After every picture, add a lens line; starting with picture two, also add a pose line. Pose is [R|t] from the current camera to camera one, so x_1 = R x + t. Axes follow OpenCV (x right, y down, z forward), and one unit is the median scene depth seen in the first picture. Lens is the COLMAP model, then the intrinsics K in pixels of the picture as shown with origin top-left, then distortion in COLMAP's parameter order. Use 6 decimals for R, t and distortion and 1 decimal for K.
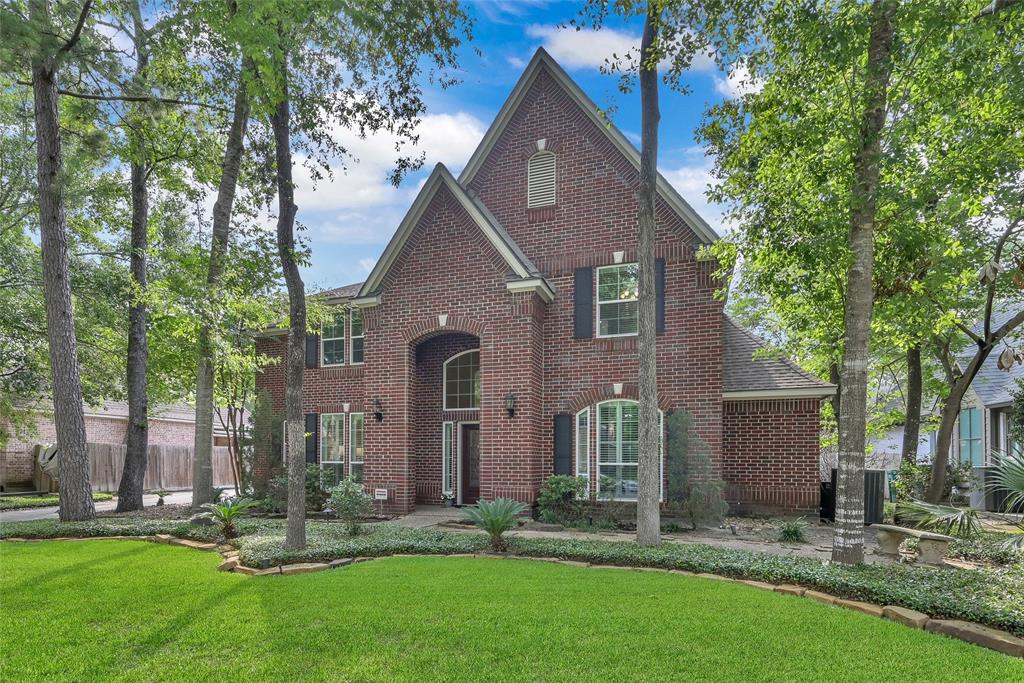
lens RADIAL K [[410.4, 0, 512.0], [0, 410.4, 341.5], [0, 0, 1]] dist [-0.001697, -0.000031]
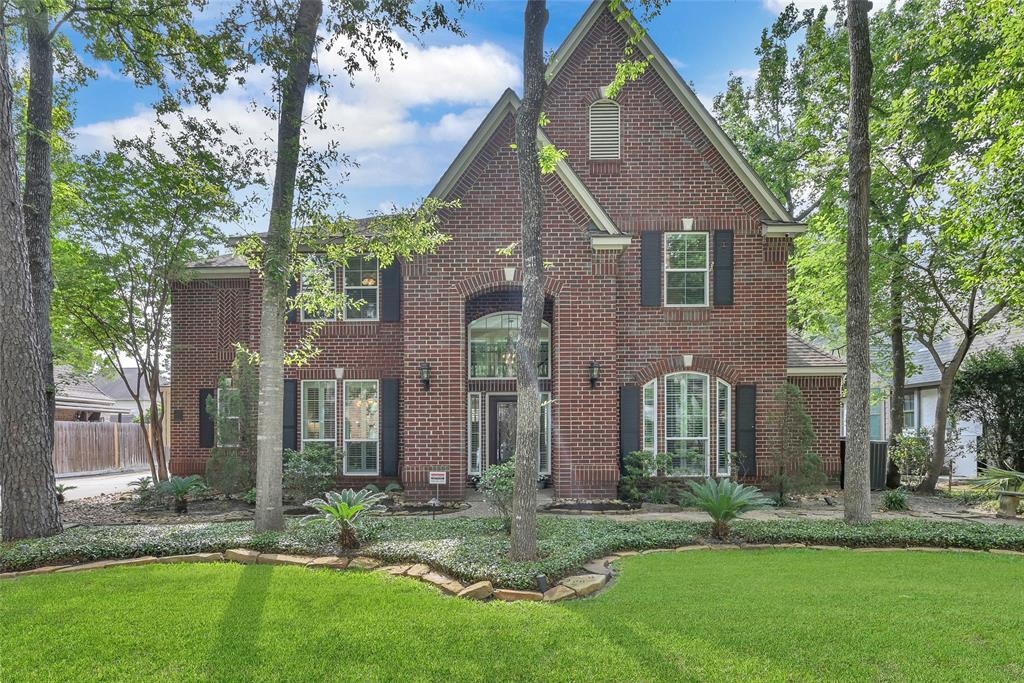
lens RADIAL K [[423.5, 0, 511.7], [0, 423.5, 324.3], [0, 0, 1]] dist [-0.000641, -0.000186]
pose [[0.966251, 0.057253, 0.251161, -0.393301], [-0.063545, 0.997834, 0.017007, 0.039315], [-0.249643, -0.032393, 0.967796, 0.144807]]
